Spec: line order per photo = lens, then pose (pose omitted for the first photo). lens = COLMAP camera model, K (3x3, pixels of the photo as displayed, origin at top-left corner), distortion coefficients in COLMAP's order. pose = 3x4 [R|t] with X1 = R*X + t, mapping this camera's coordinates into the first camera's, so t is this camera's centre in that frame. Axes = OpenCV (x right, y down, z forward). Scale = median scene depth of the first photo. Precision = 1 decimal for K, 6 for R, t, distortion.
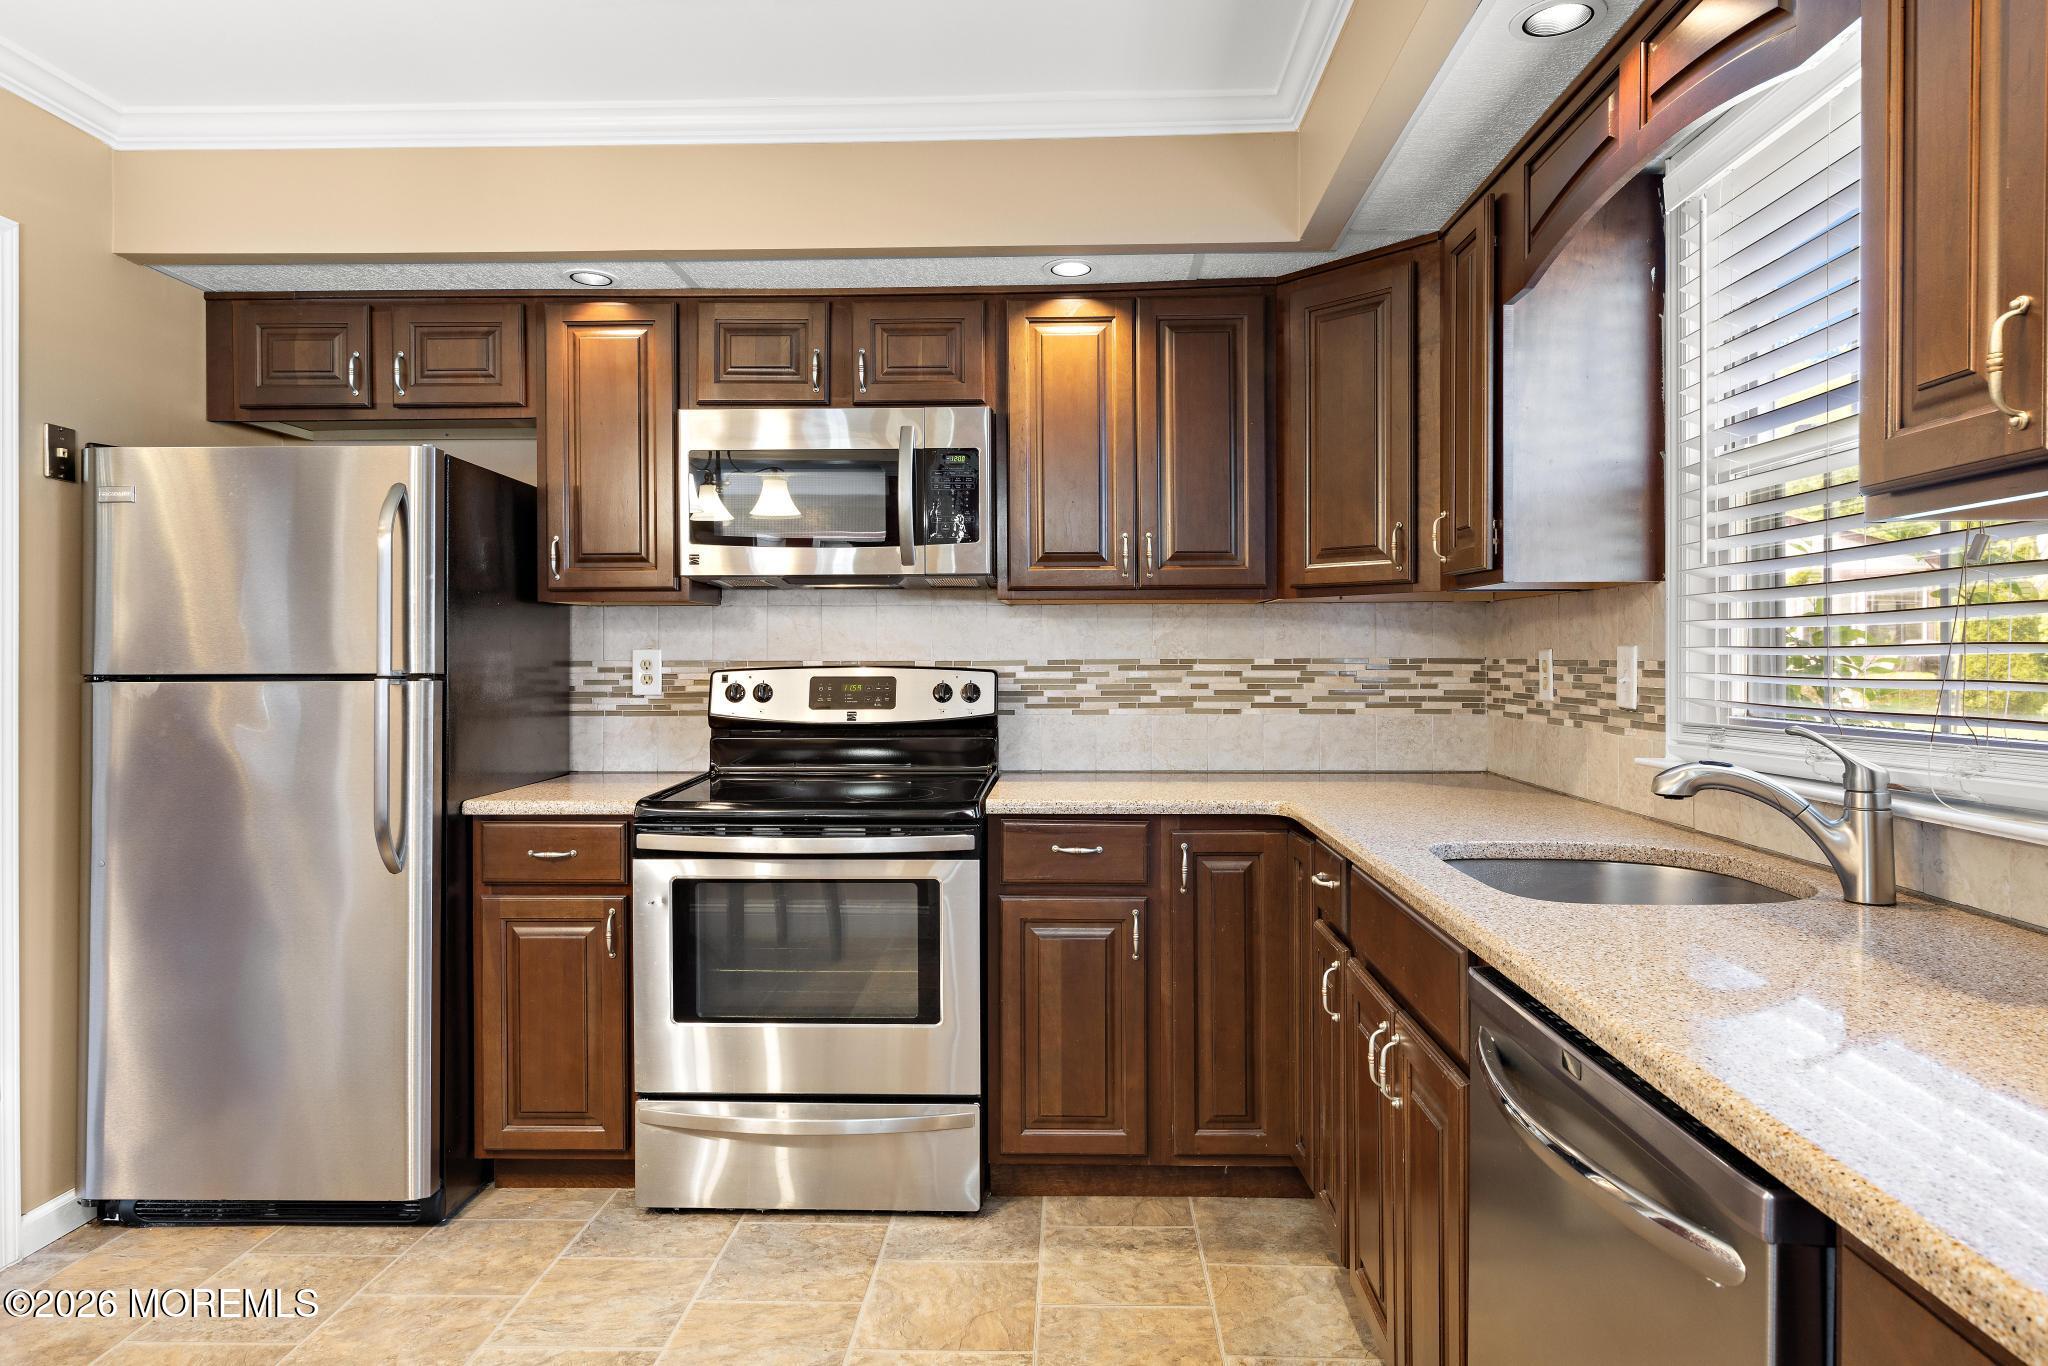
lens RADIAL K [[1262.0, 0, 1041.1], [0, 1262.0, 657.1], [0, 0, 1]] dist [0.008115, -0.000601]
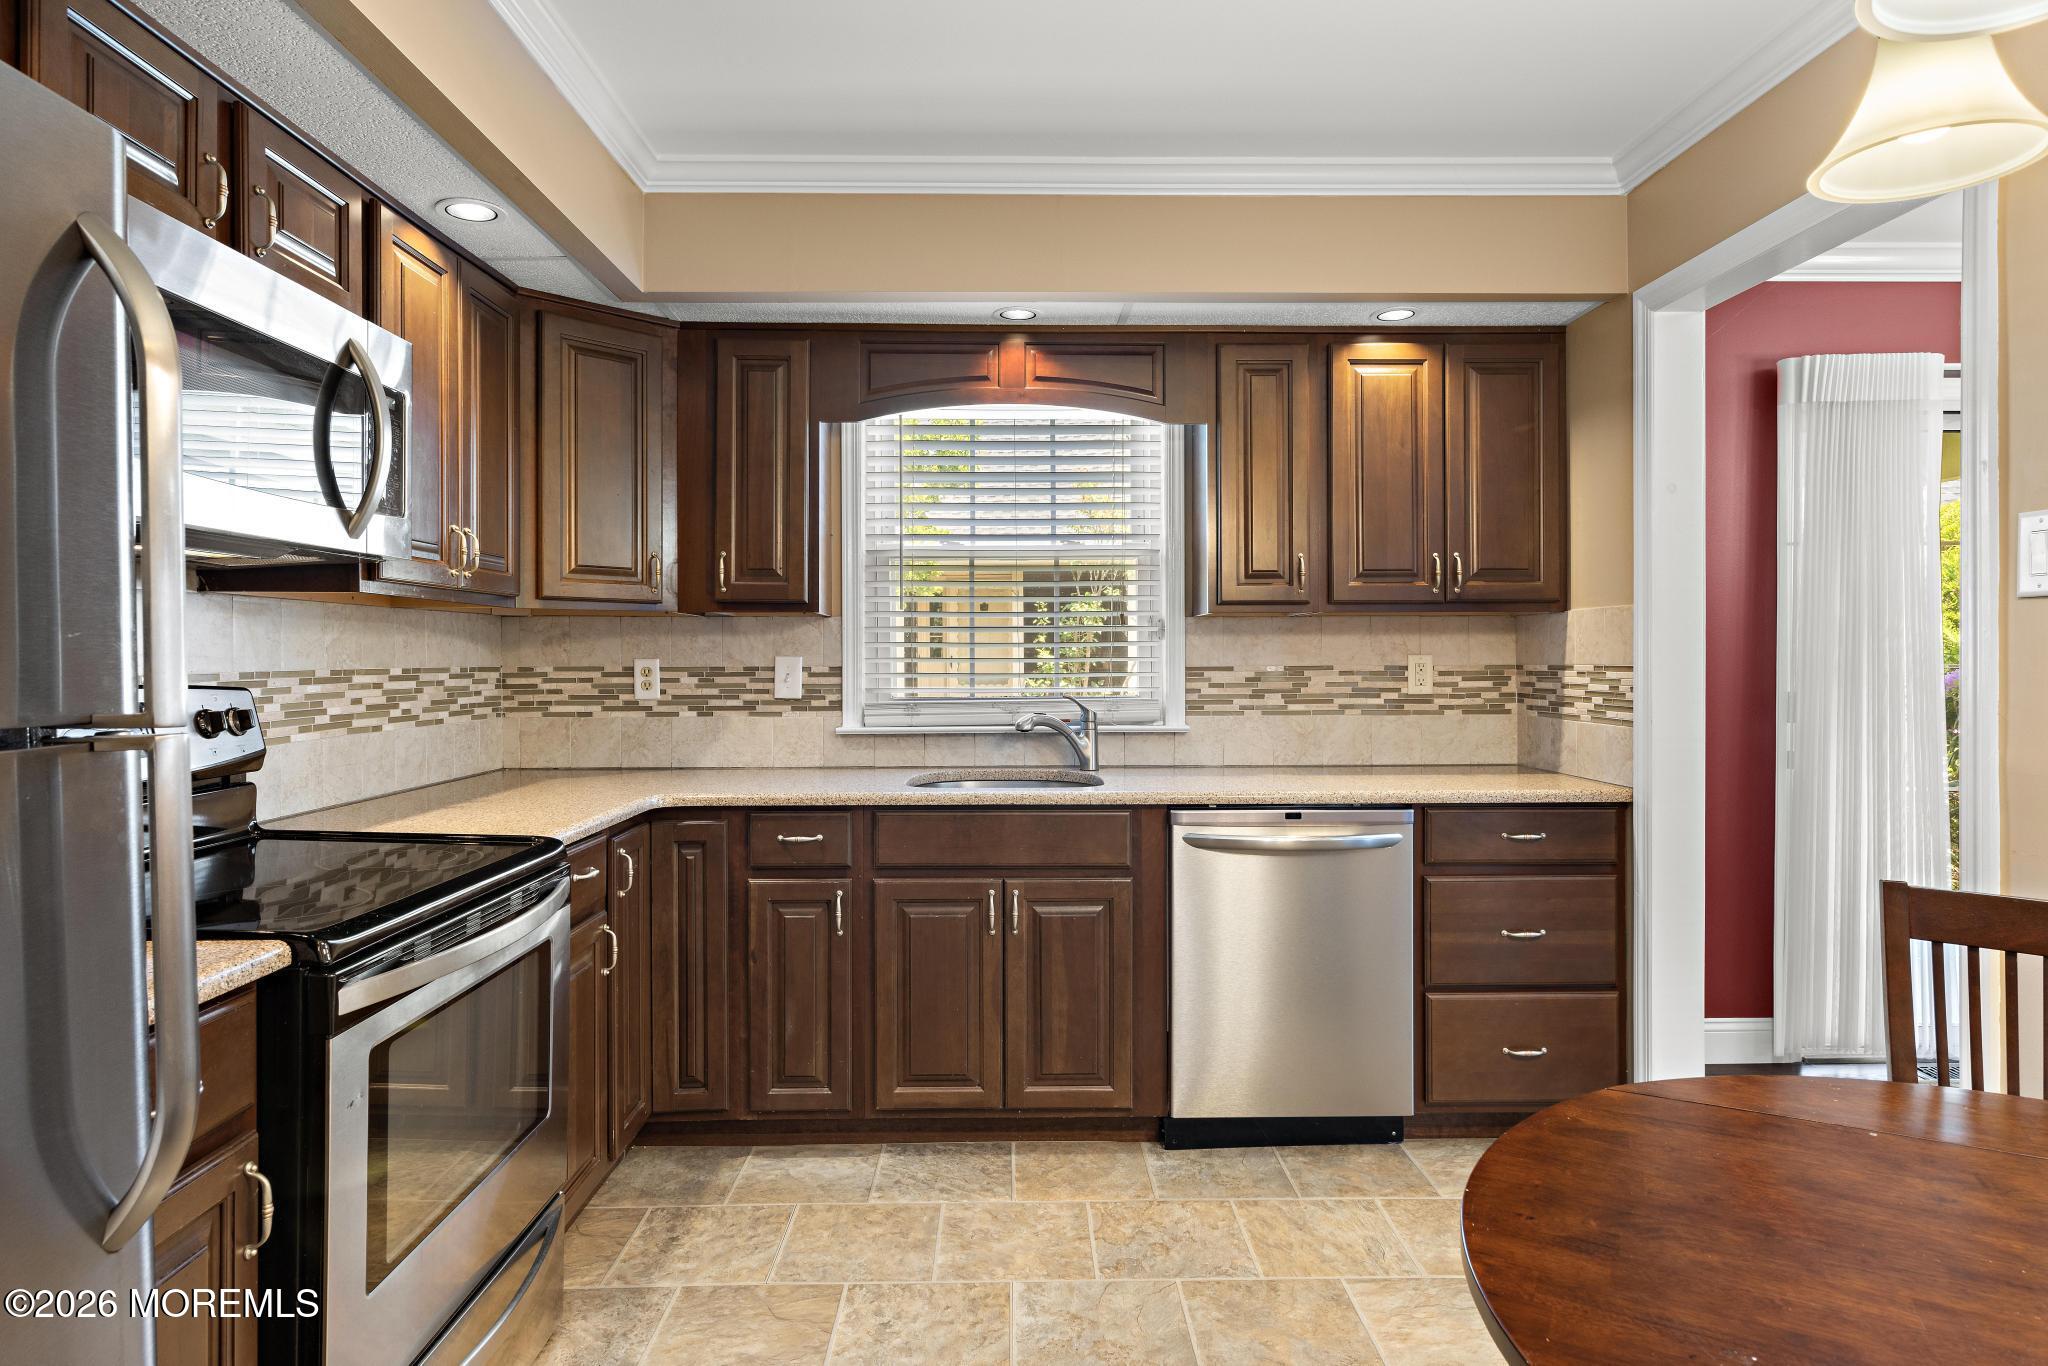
lens RADIAL K [[1168.1, 0, 1040.2], [0, 1168.1, 663.5], [0, 0, 1]] dist [-0.000887, 0.000256]
pose [[-0.069929, -0.003037, 0.997547, -0.789031], [0.004174, 0.999986, 0.003337, -0.003644], [-0.997543, 0.004397, -0.069916, 0.673946]]
